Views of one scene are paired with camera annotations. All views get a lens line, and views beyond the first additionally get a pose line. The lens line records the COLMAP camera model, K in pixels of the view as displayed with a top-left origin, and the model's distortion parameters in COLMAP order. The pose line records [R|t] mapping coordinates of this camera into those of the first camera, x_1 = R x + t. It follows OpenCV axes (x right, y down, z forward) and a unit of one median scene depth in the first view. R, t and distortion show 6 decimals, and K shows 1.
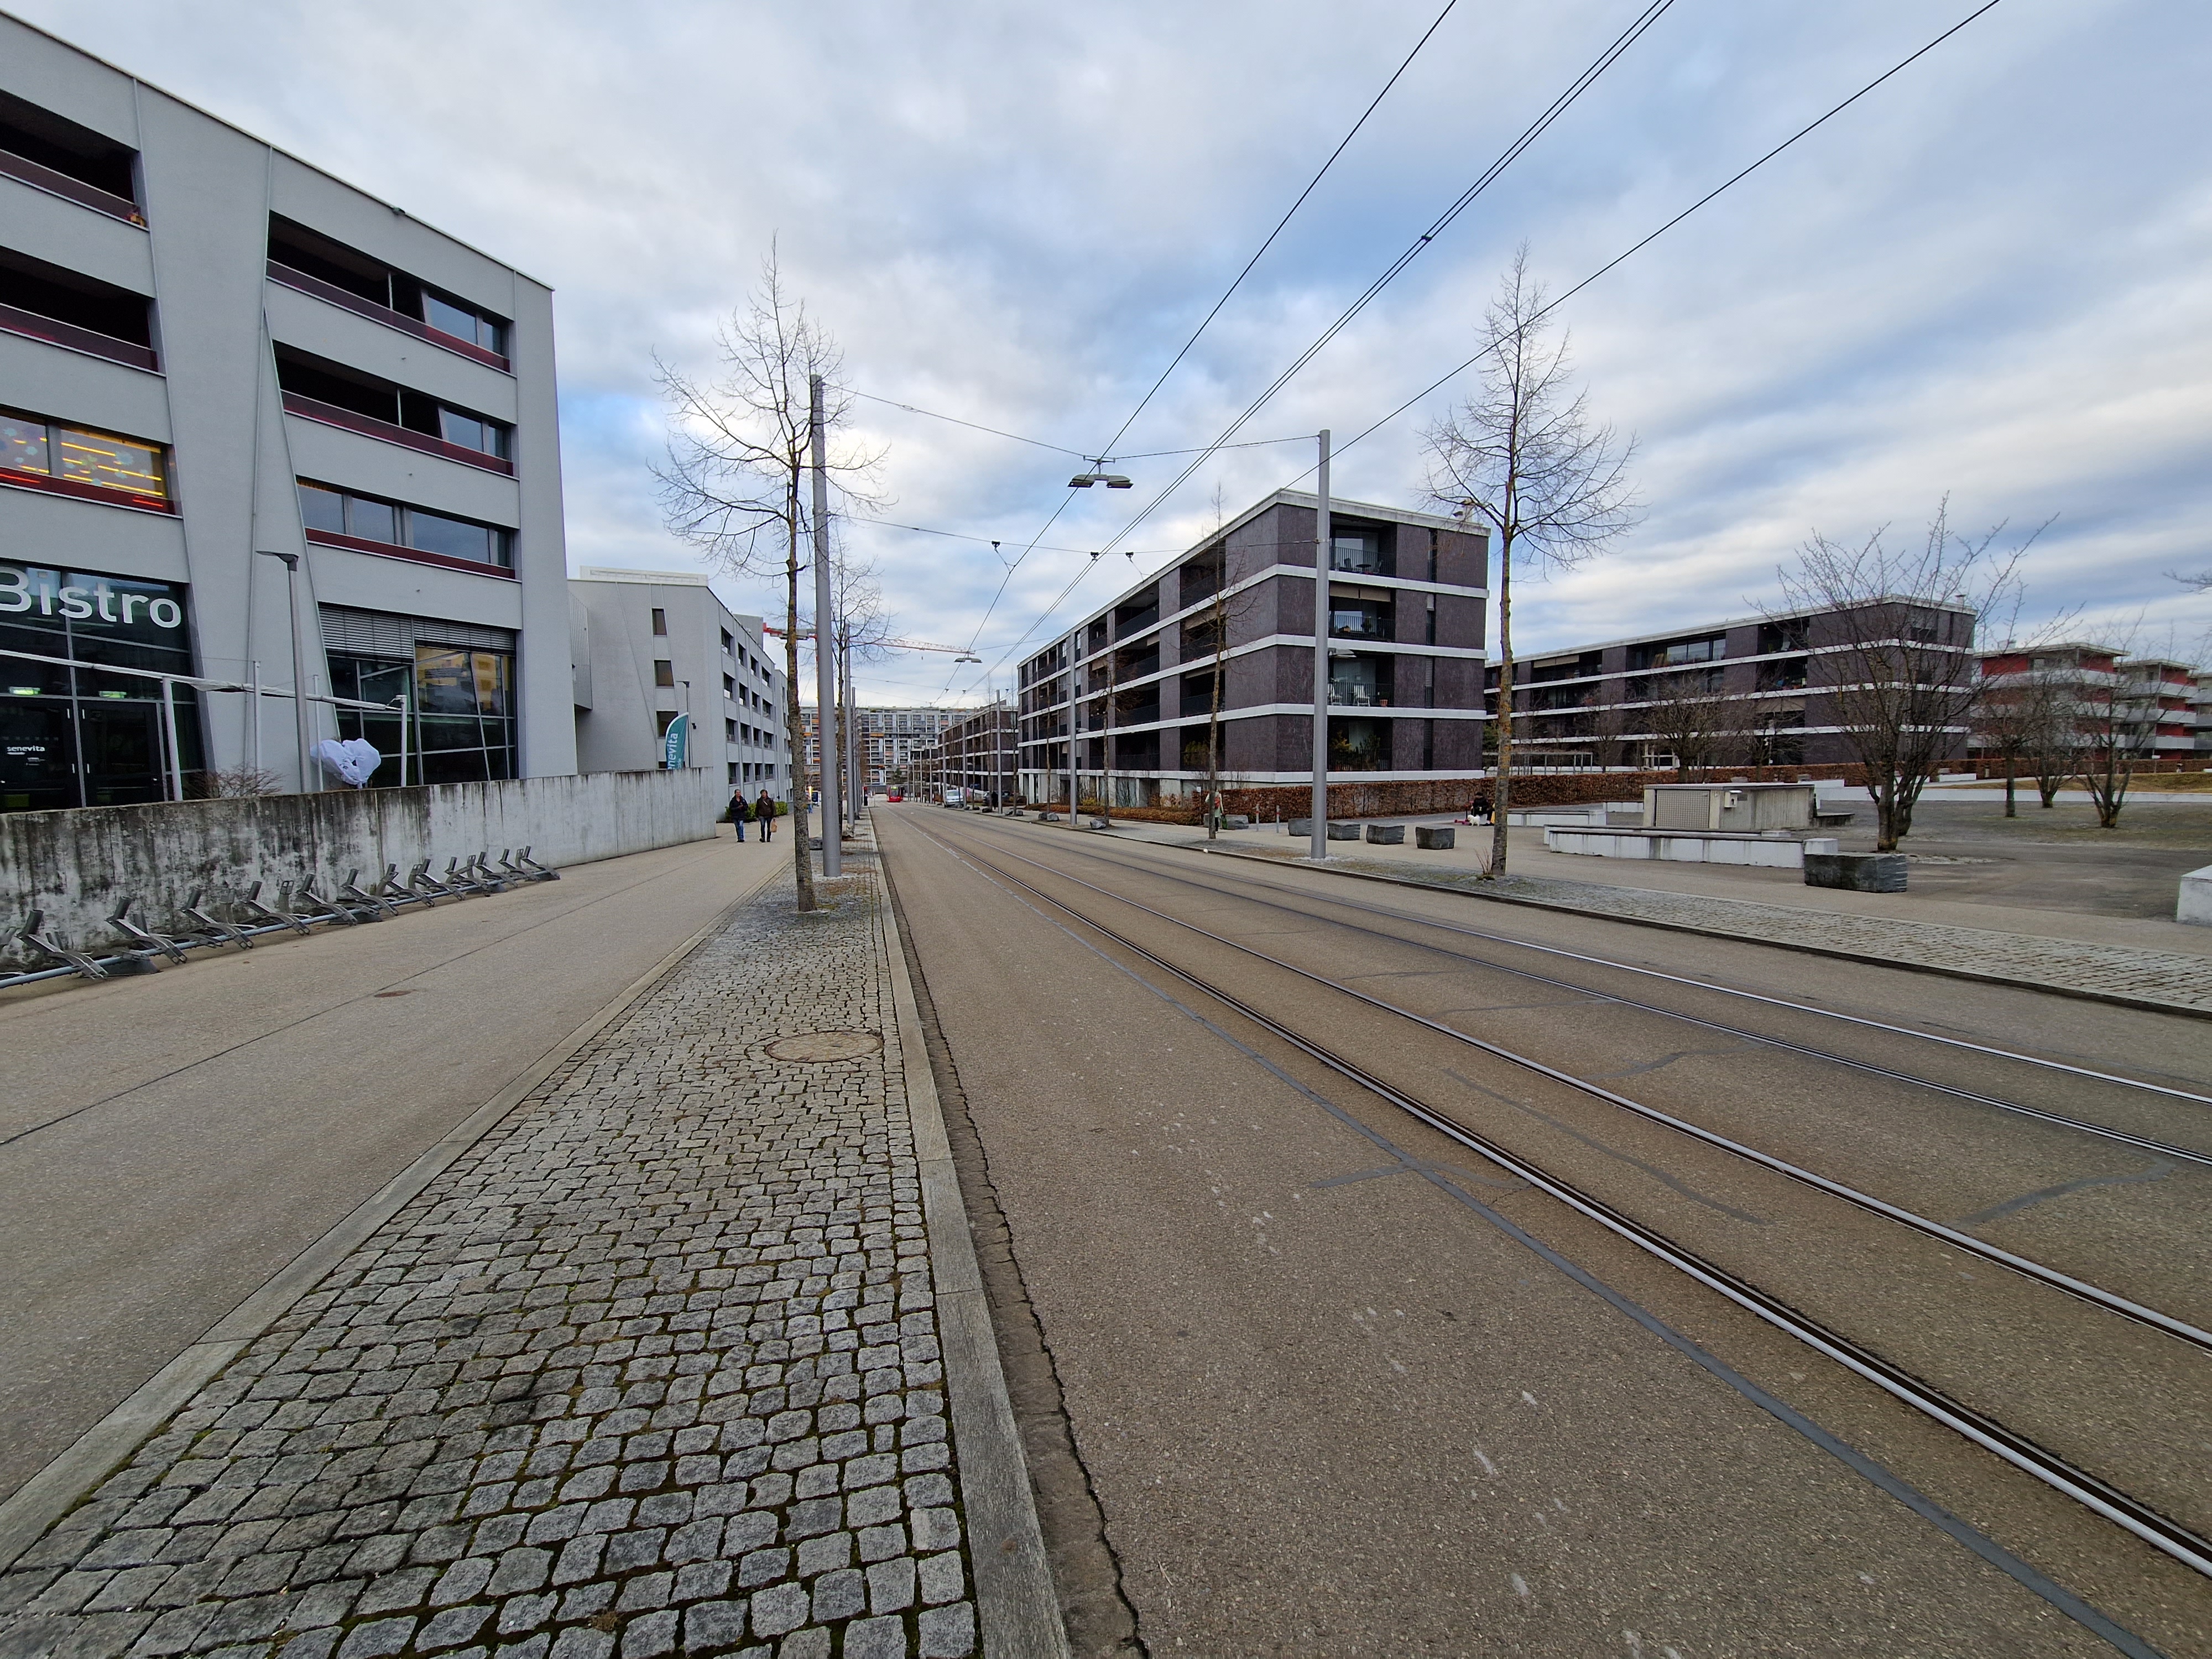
lens RADIAL K [[834.0, 0, 1106.0], [0, 834.0, 829.5], [0, 0, 1]] dist [0.001496, 0.000052]
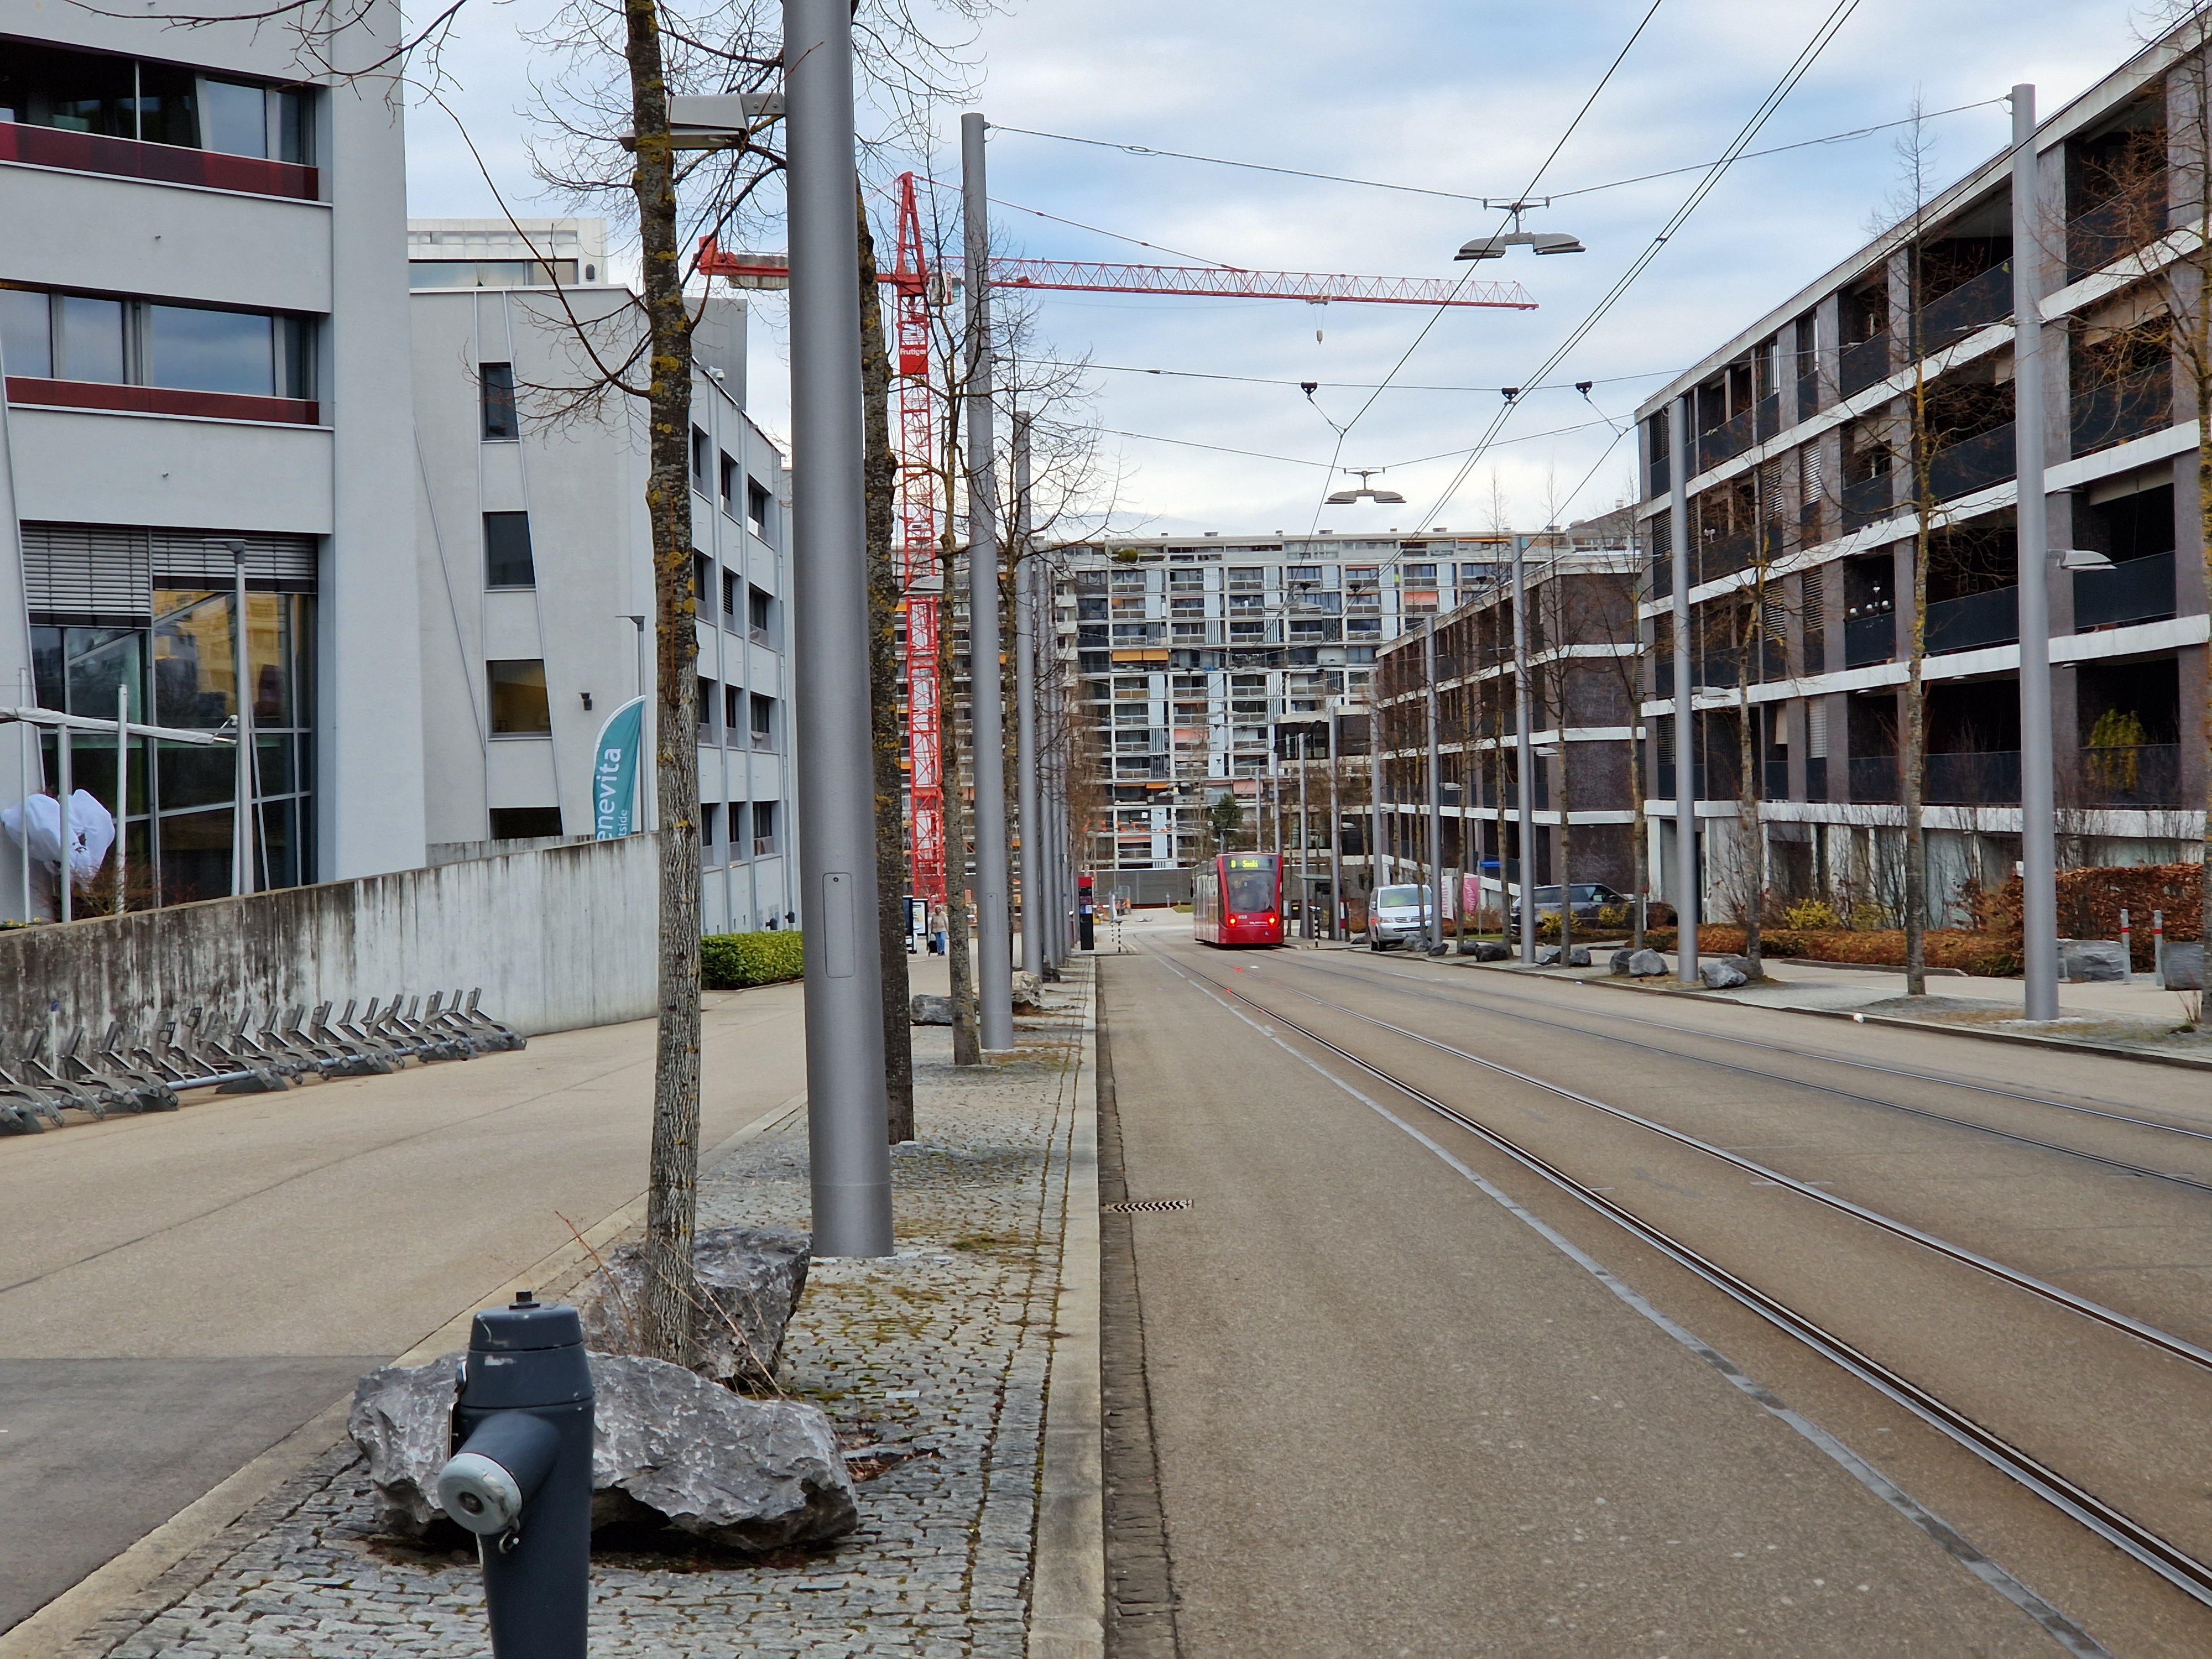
lens RADIAL K [[4455.2, 0, 1106.0], [0, 4455.2, 829.5], [0, 0, 1]] dist [0.007907, -0.036455]
pose [[0.960877, -0.015948, -0.276515, 0.164172], [-0.000652, 0.998208, -0.059839, 0.028363], [0.276973, 0.057678, 0.959145, -0.535843]]
